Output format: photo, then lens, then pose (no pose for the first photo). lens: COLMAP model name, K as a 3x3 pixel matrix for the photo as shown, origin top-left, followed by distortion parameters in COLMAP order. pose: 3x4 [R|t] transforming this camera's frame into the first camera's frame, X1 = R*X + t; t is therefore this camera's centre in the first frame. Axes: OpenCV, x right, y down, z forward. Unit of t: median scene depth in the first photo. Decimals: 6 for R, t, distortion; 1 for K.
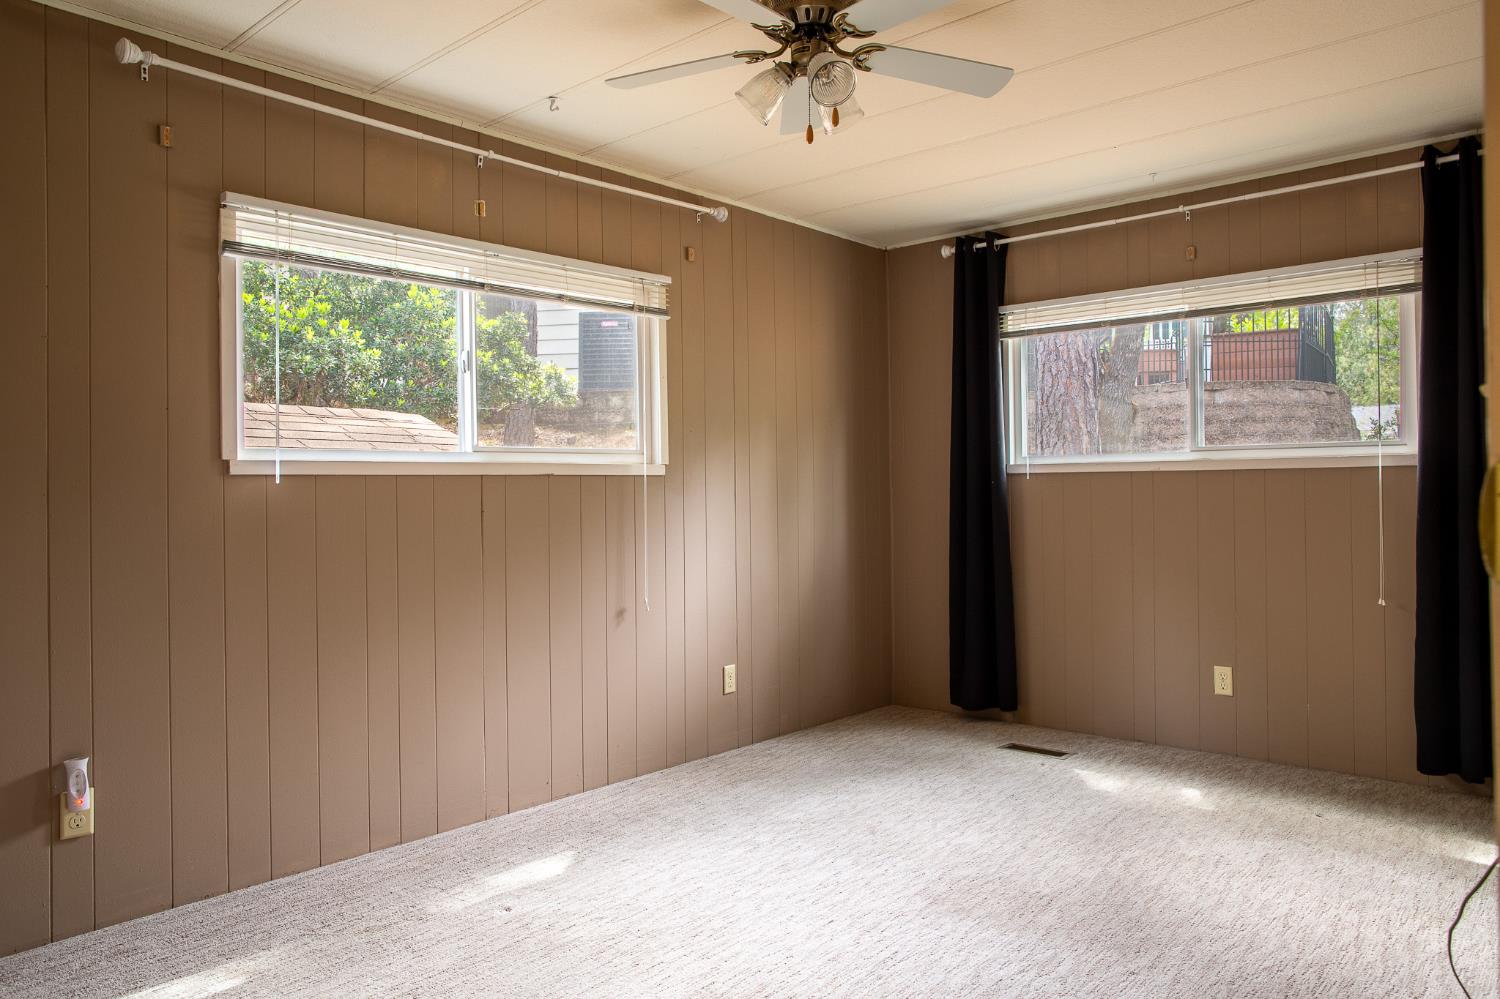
lens RADIAL K [[1030.9, 0, 742.7], [0, 1030.9, 492.5], [0, 0, 1]] dist [-0.067162, 0.063474]
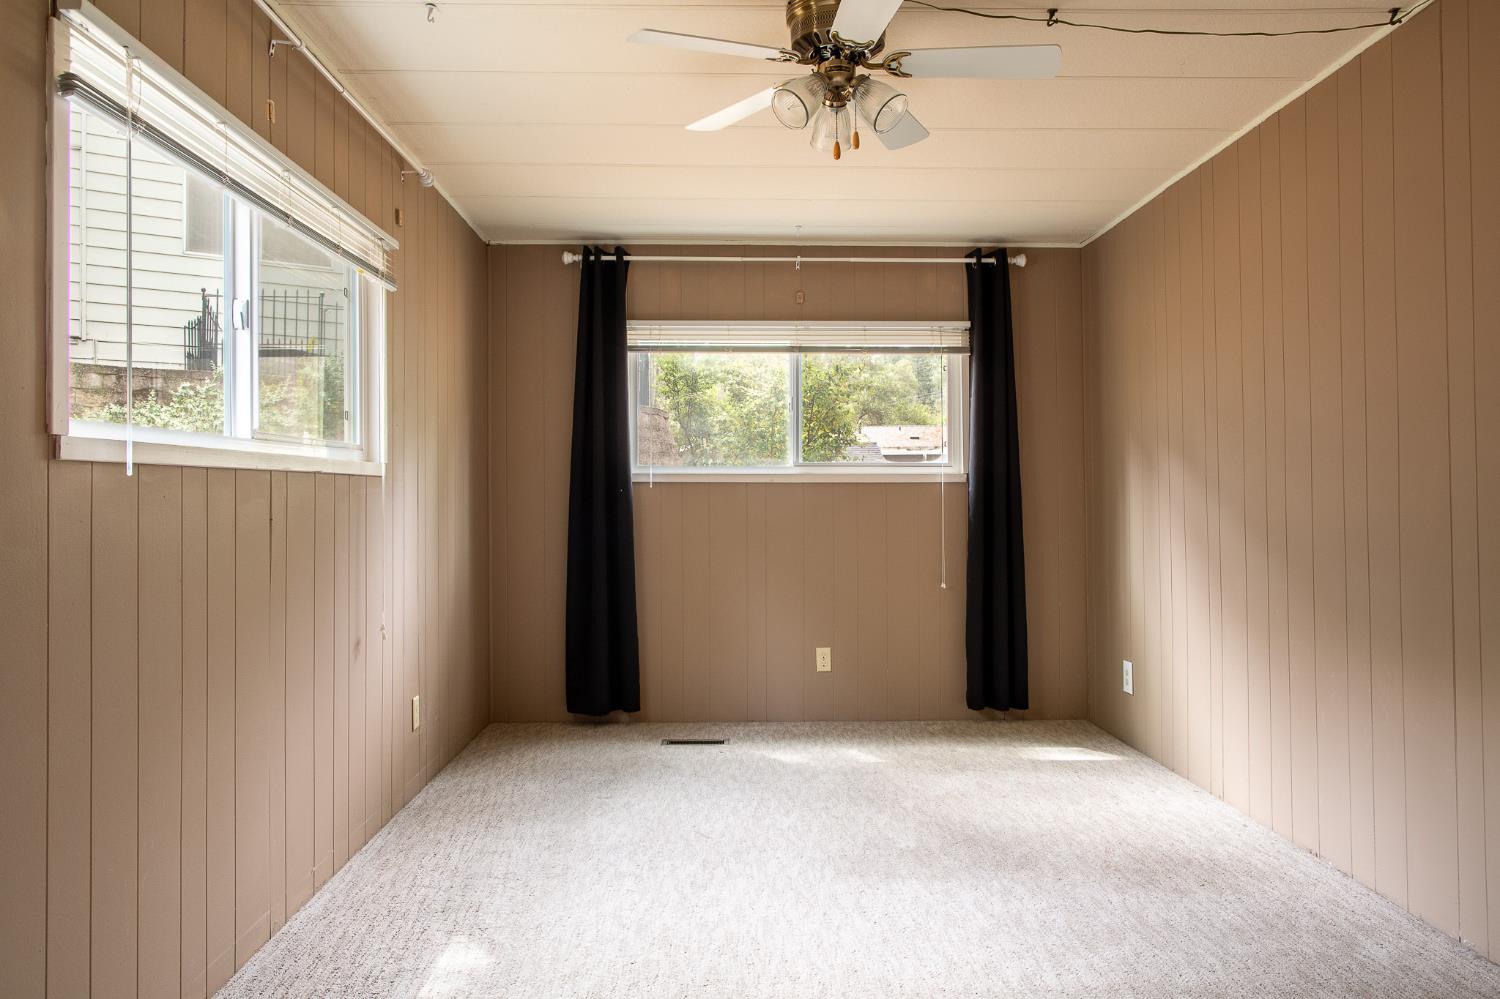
lens RADIAL K [[1030.9, 0, 742.7], [0, 1030.9, 492.5], [0, 0, 1]] dist [-0.067162, 0.063474]
pose [[0.719602, 0.012962, 0.694266, -0.470066], [-0.006087, 0.999905, -0.012359, 0.005265], [-0.694360, 0.004668, 0.719613, 0.212394]]
